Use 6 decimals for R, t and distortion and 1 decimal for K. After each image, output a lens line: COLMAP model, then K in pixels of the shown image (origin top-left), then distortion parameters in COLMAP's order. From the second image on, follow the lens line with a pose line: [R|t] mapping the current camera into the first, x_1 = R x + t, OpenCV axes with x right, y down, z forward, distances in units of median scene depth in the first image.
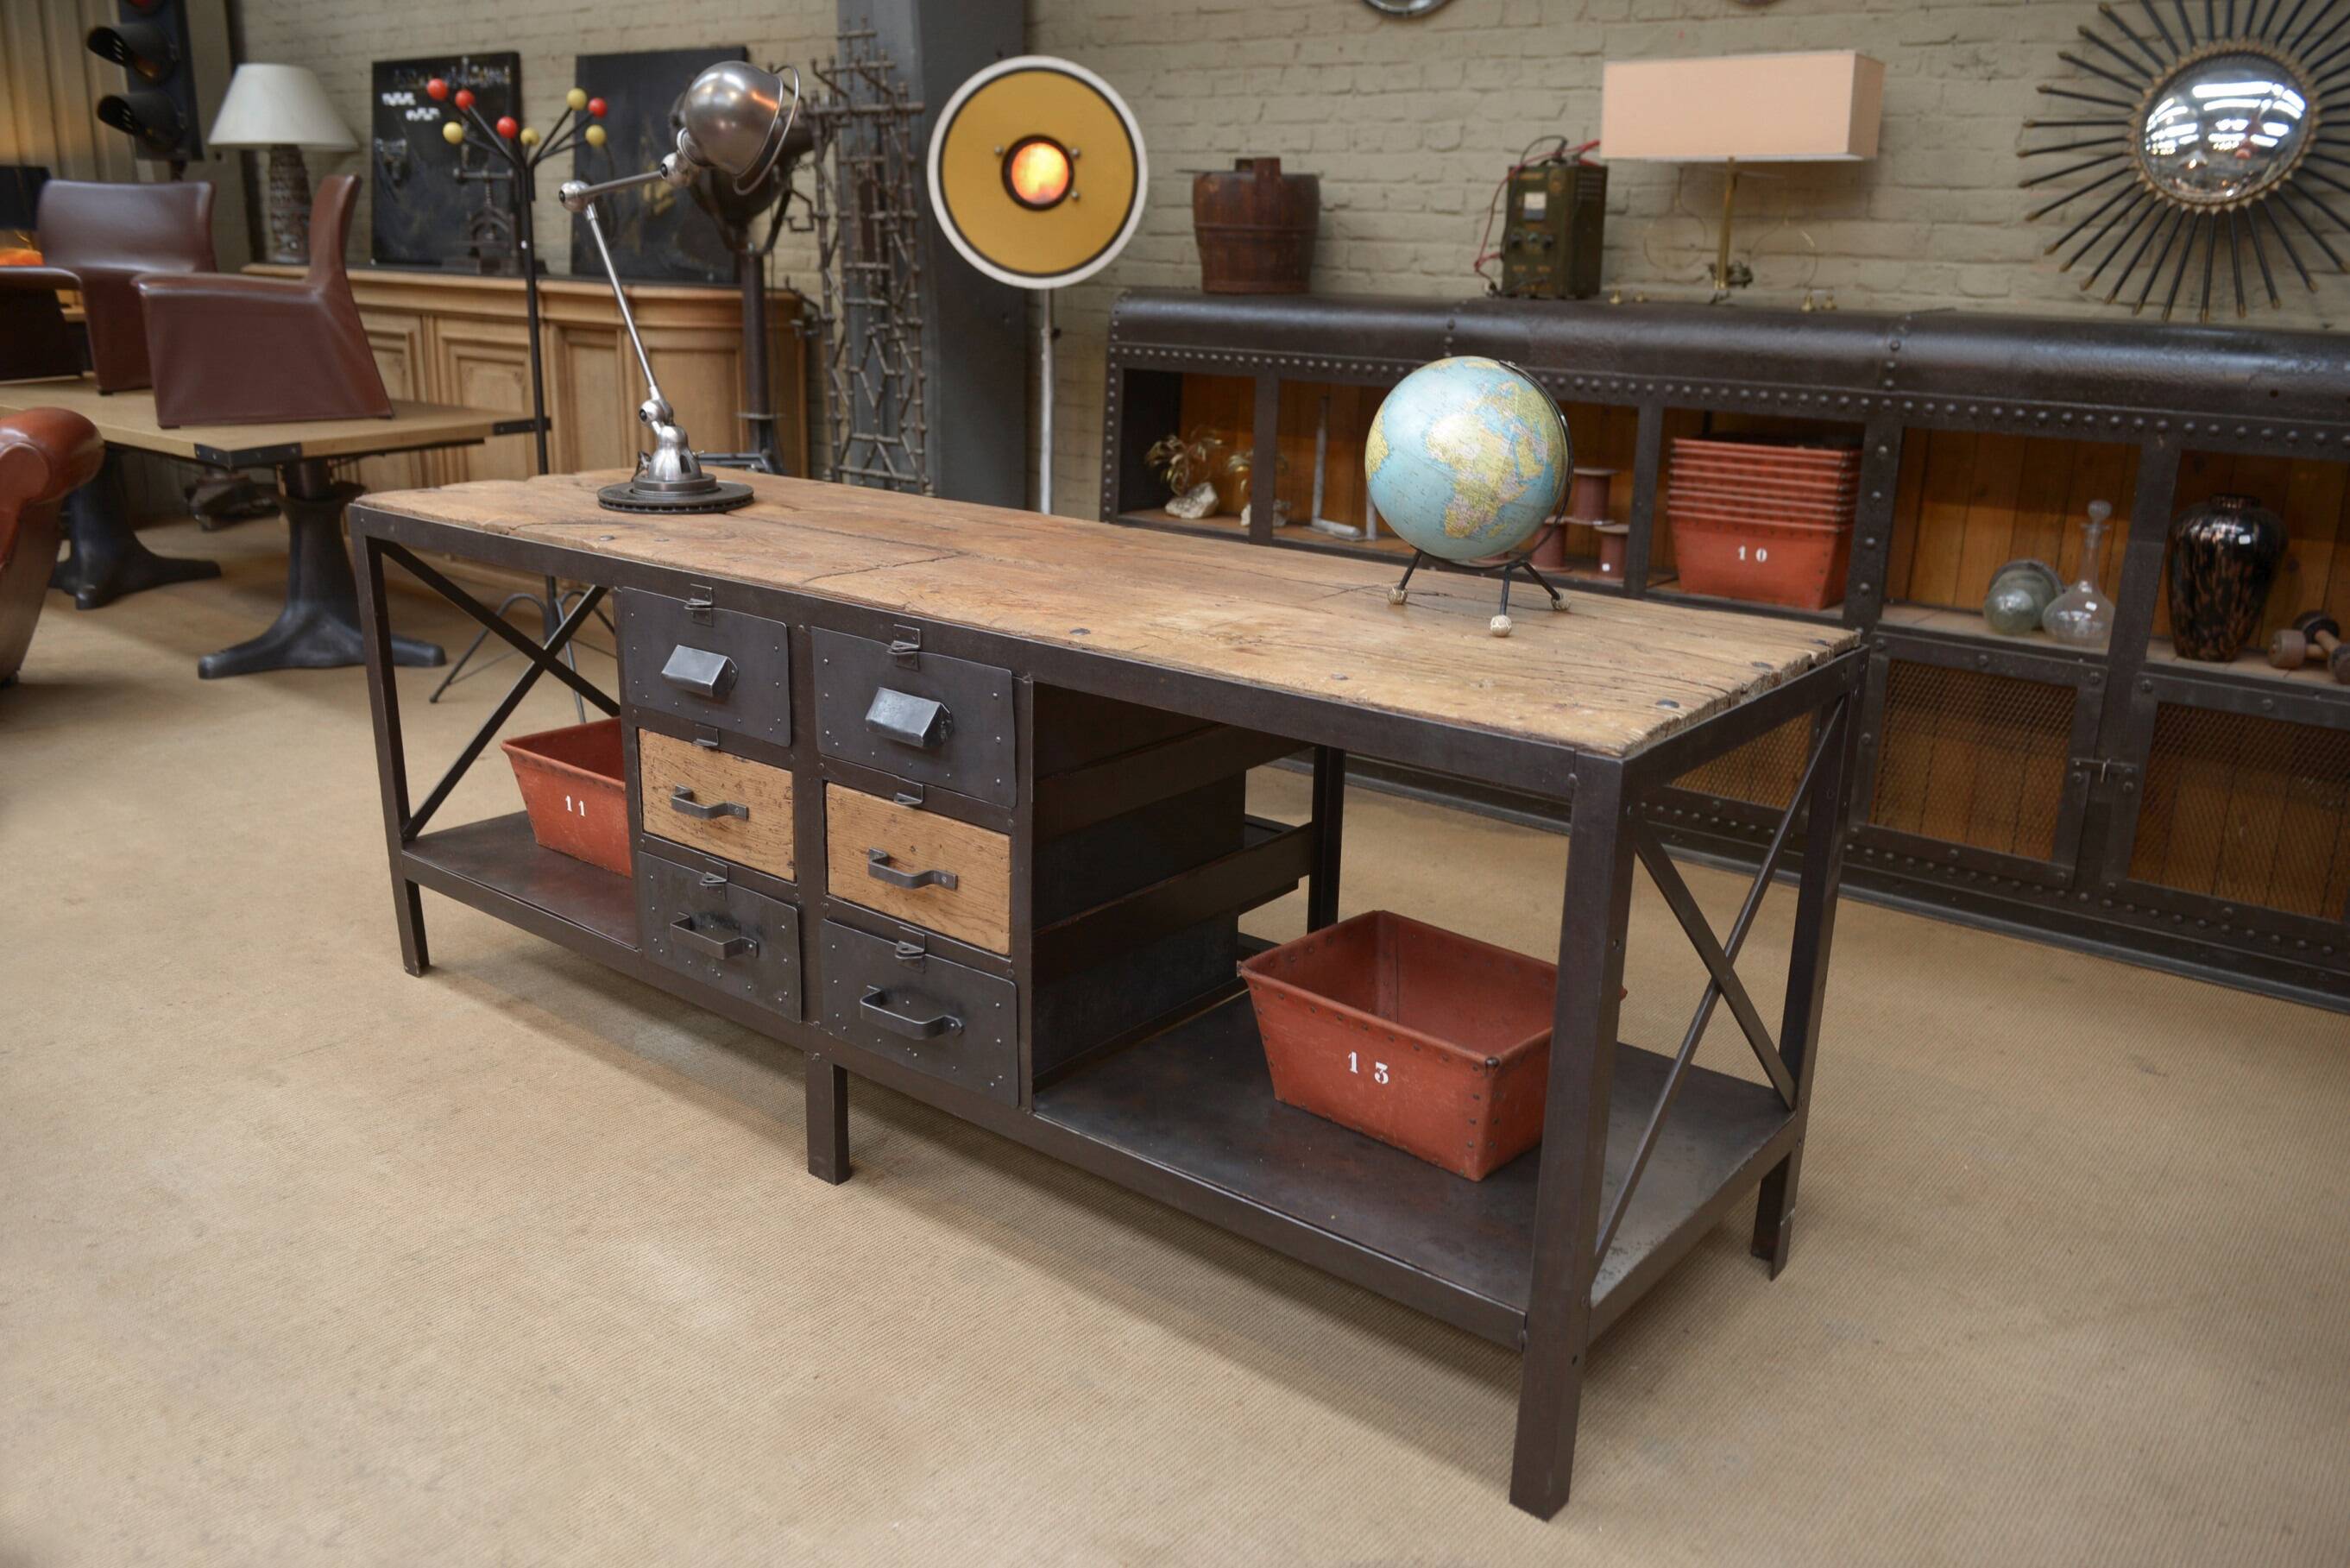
lens RADIAL K [[1843.9, 0, 1169.7], [0, 1843.9, 787.0], [0, 0, 1]] dist [-0.028845, -0.005400]
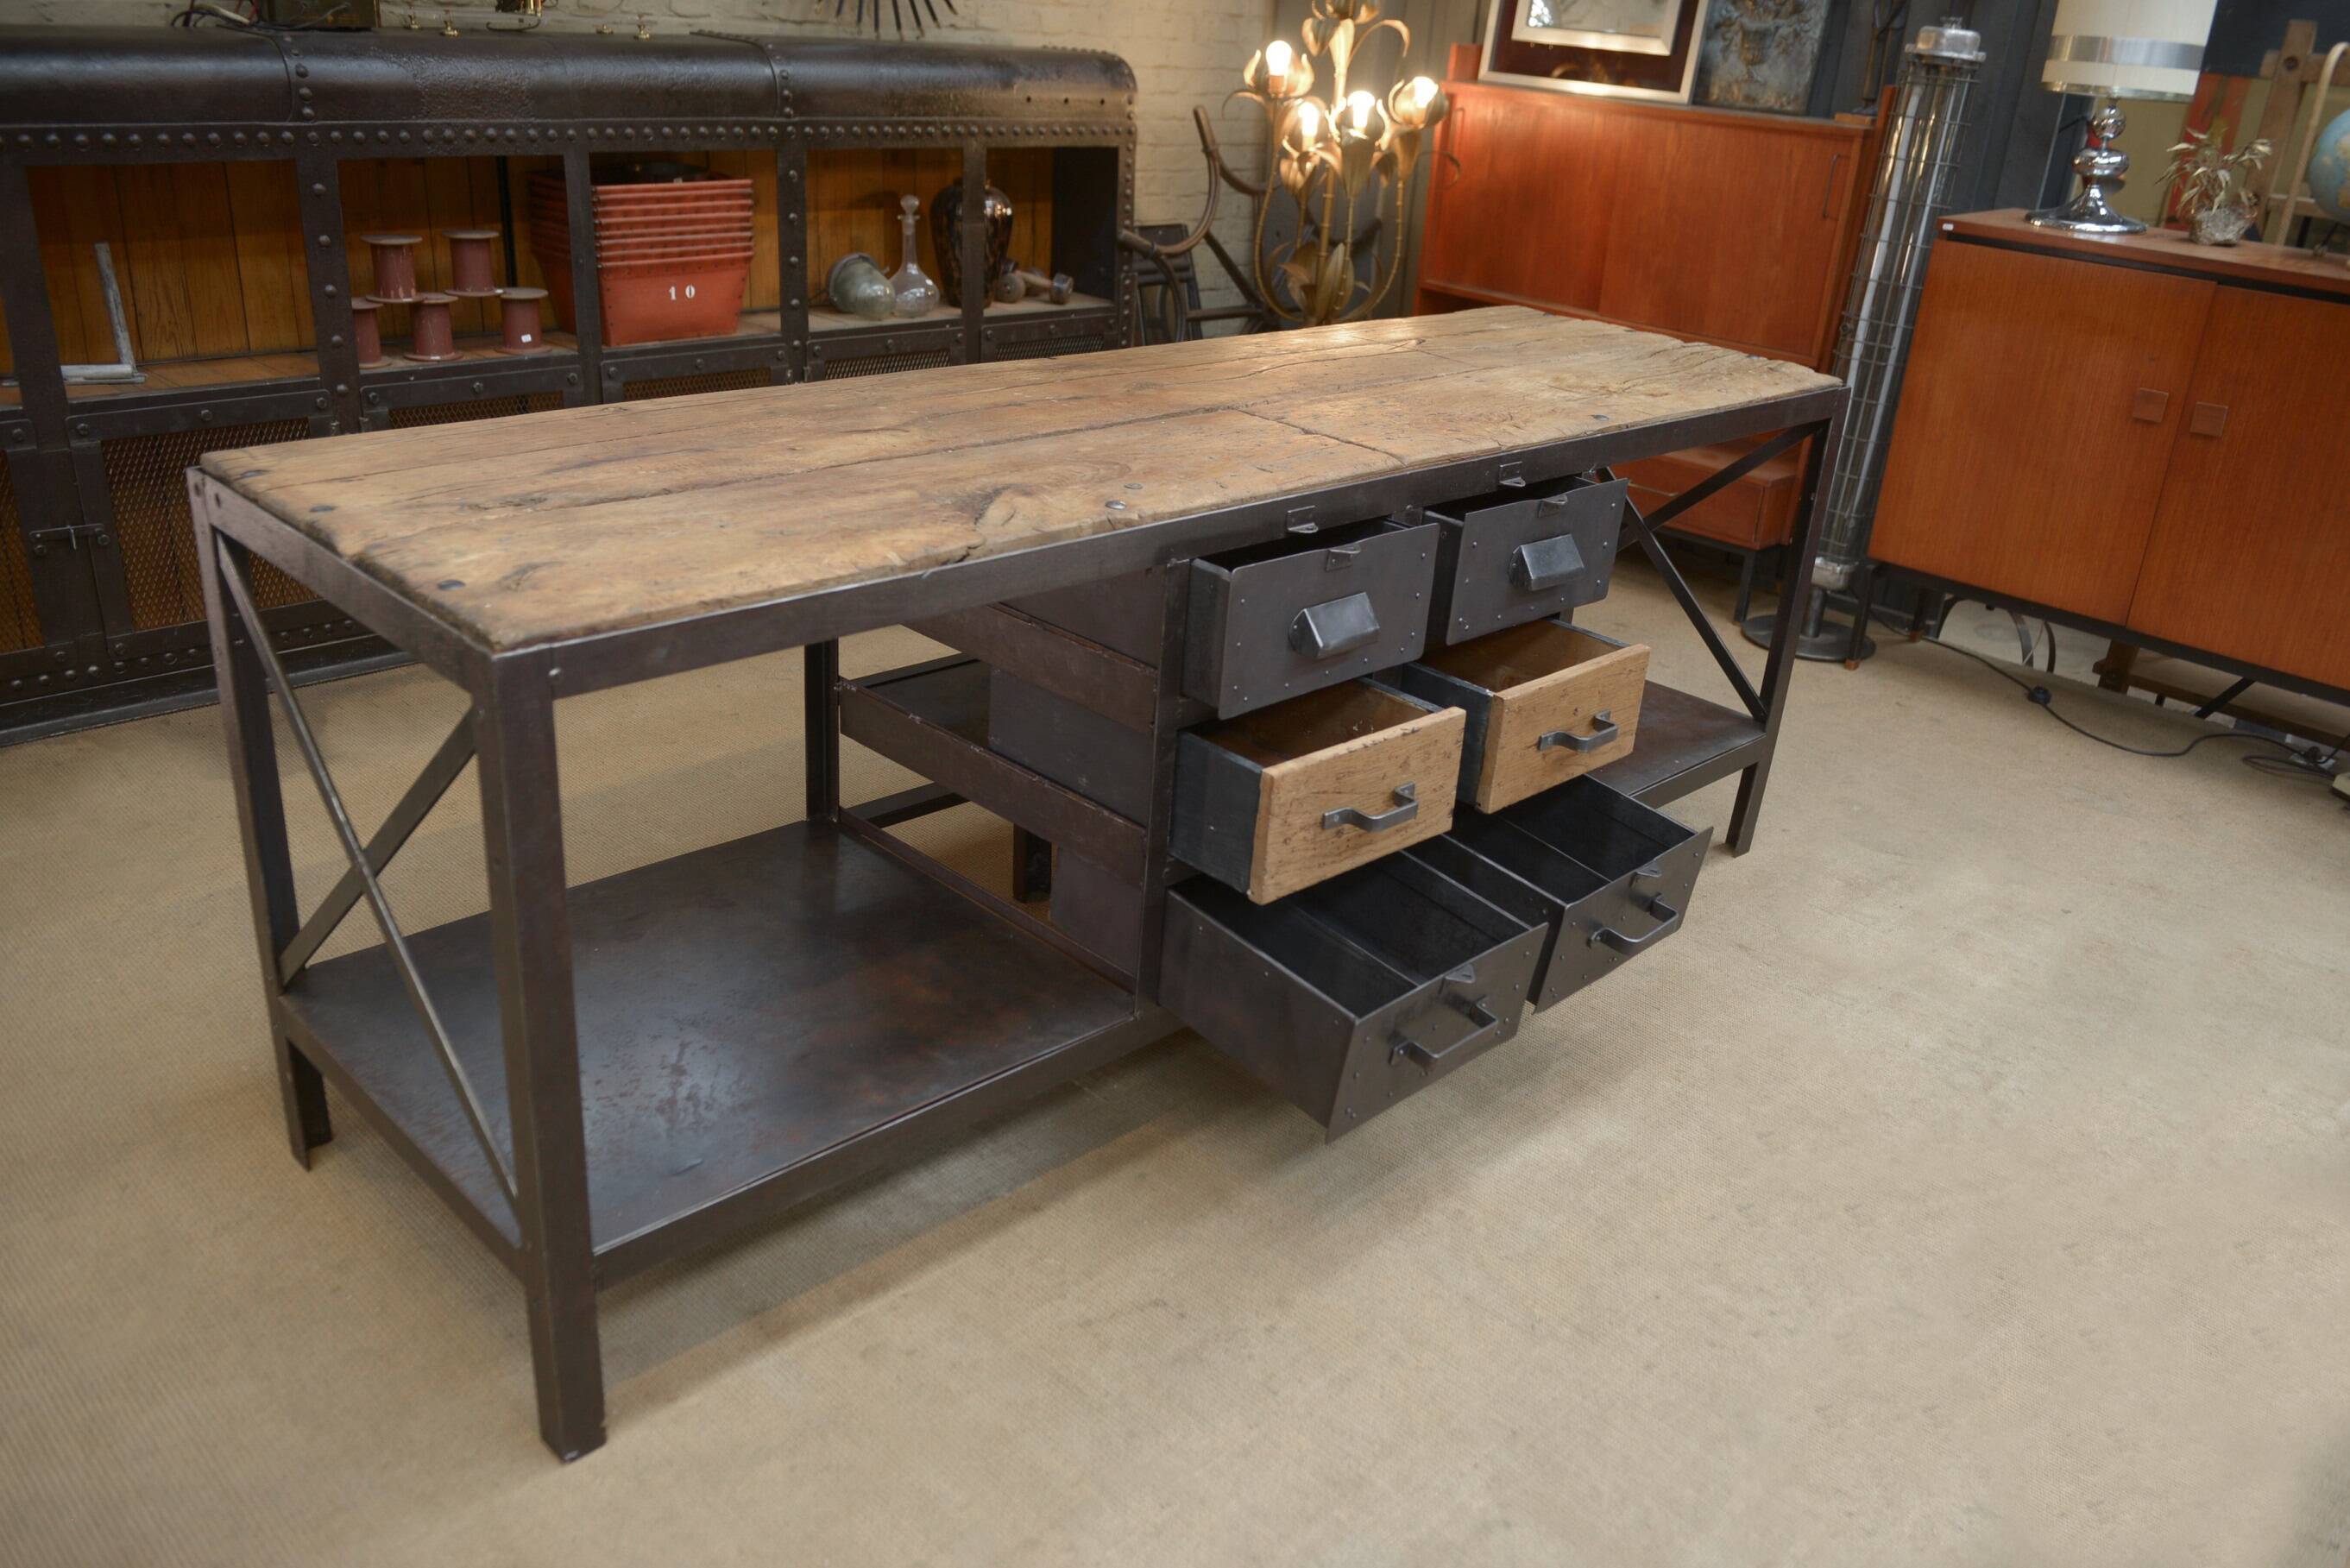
lens RADIAL K [[1843.9, 0, 1167.9], [0, 1843.9, 792.4], [0, 0, 1]] dist [-0.028845, -0.005400]
pose [[0.113875, -0.414046, 0.903105, -0.681658], [0.220169, 0.896933, 0.383455, -0.208869], [-0.968792, 0.155170, 0.193298, 0.588295]]
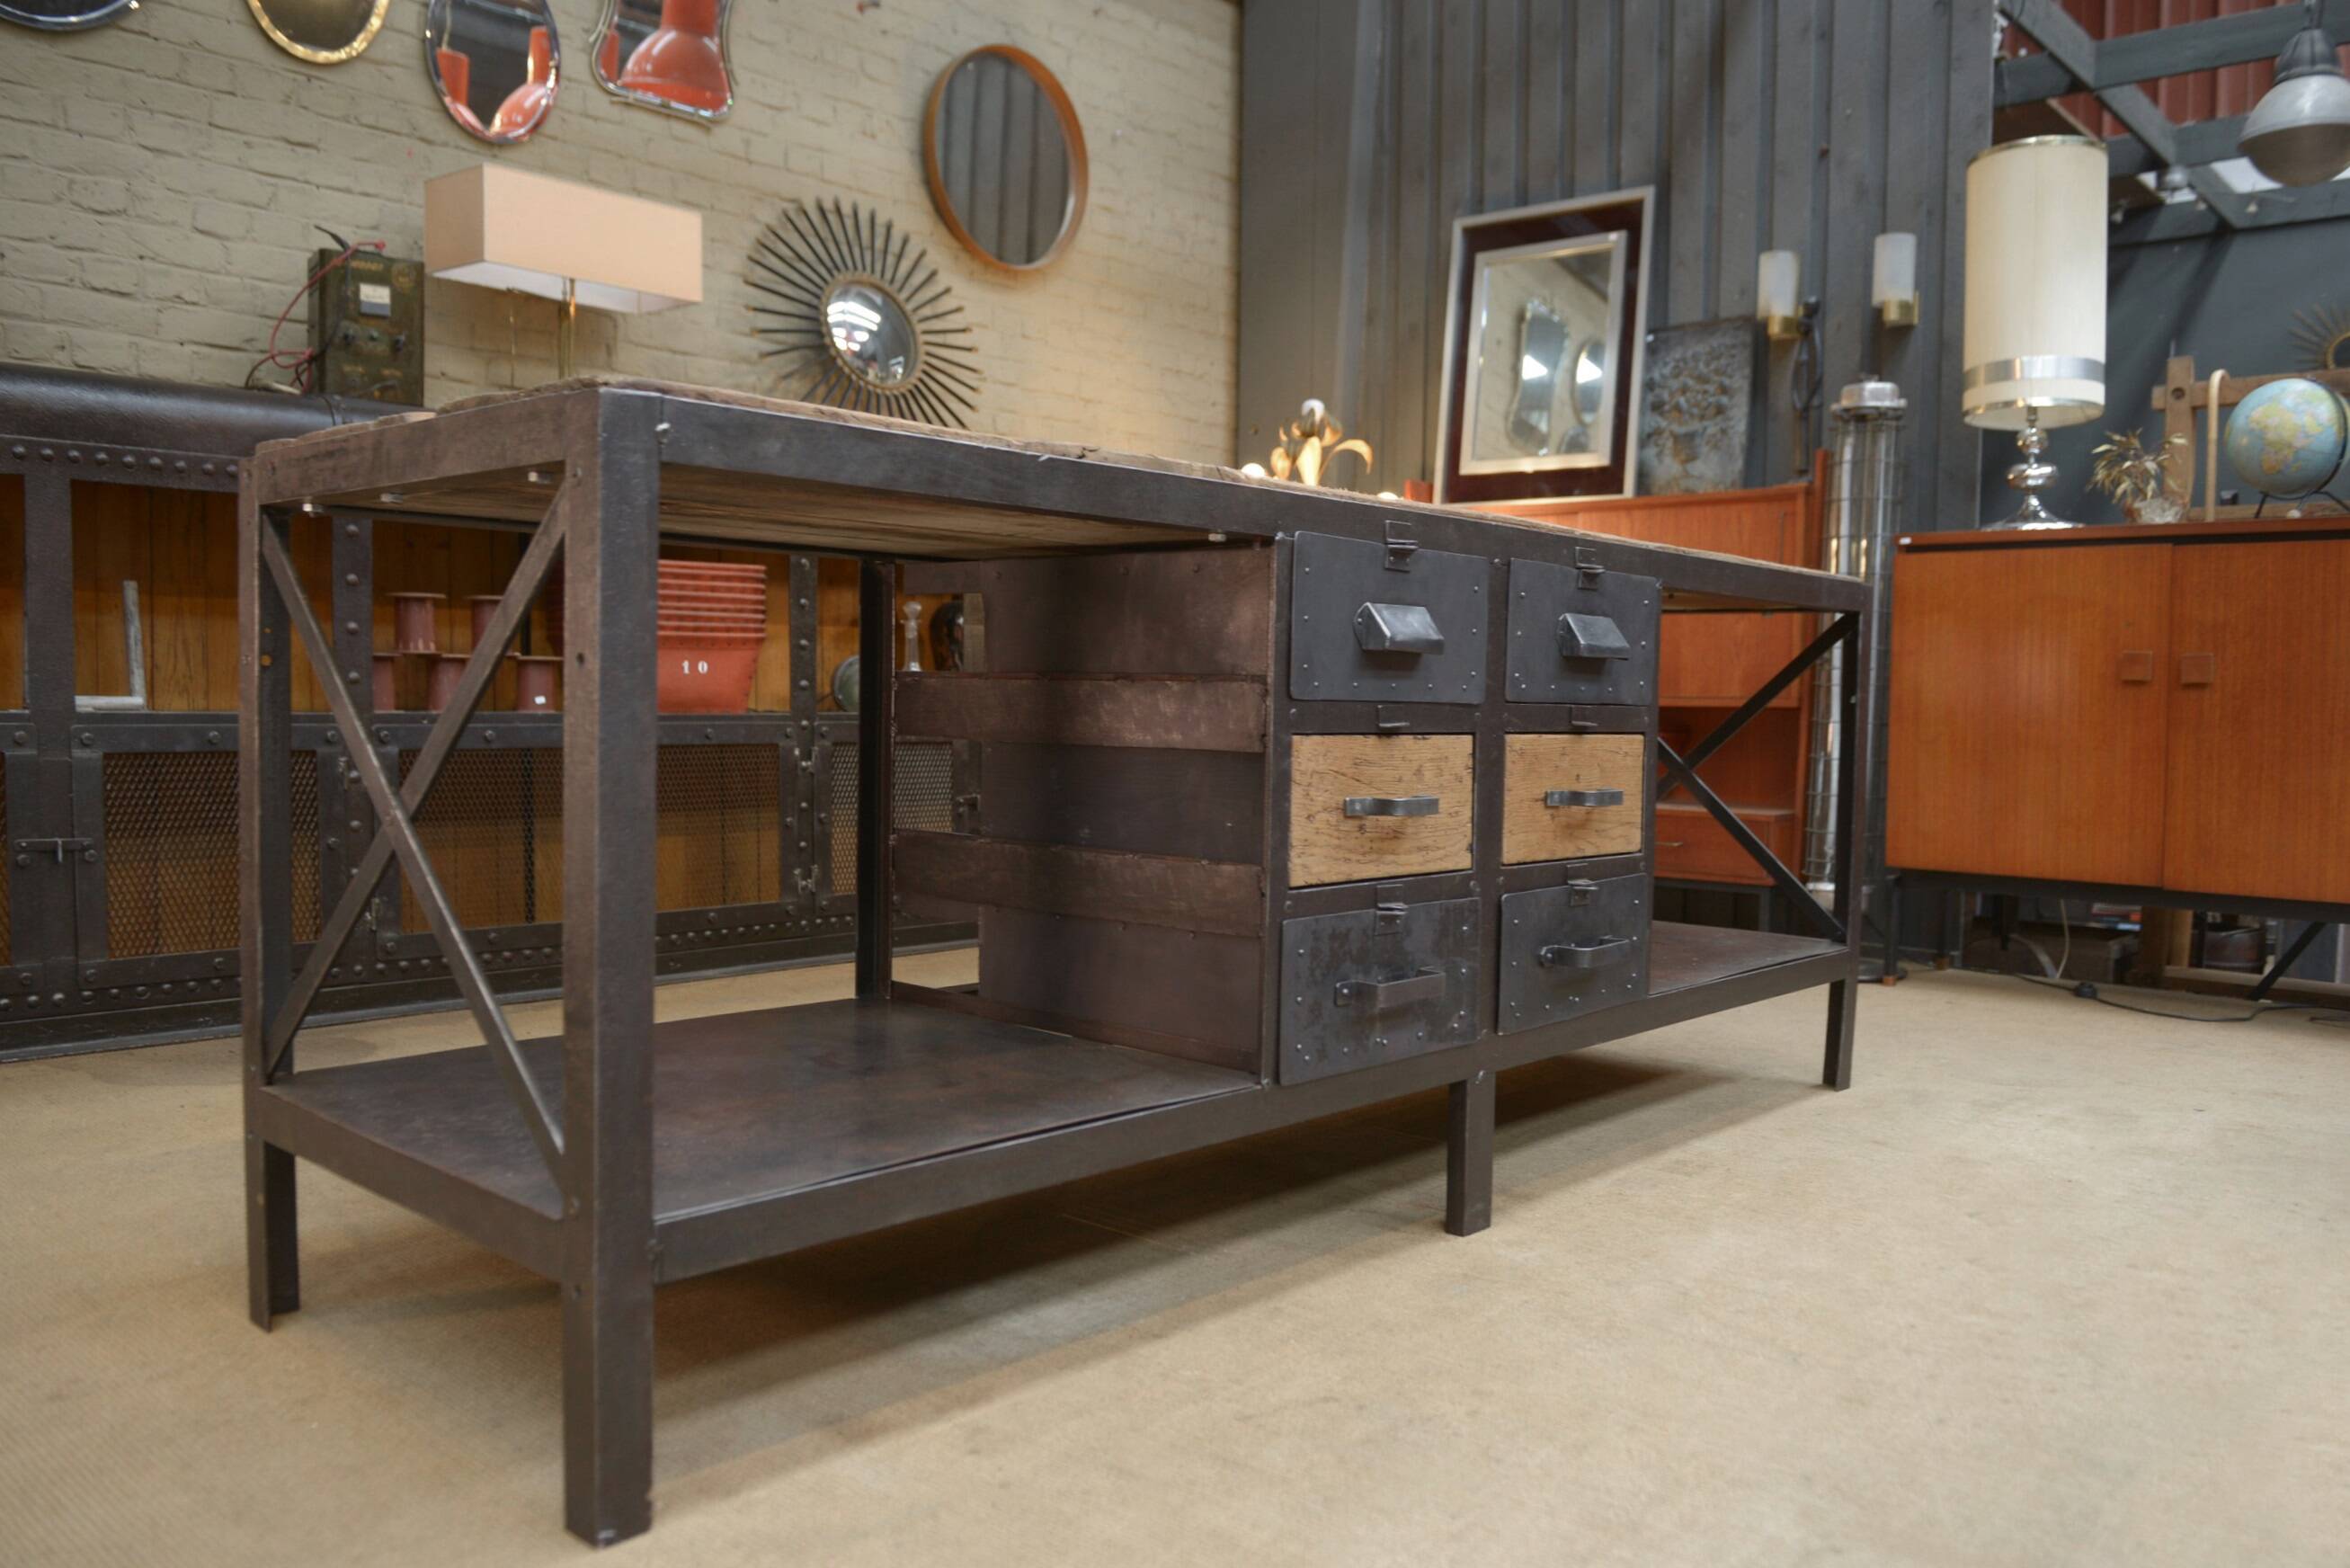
lens RADIAL K [[1808.0, 0, 1168.3], [0, 1808.0, 769.5], [0, 0, 1]] dist [-0.033073, -0.005354]
pose [[0.066493, -0.060061, 0.995978, -0.675038], [0.267538, 0.962708, 0.040193, -0.041185], [-0.961250, 0.263790, 0.080082, 0.680311]]
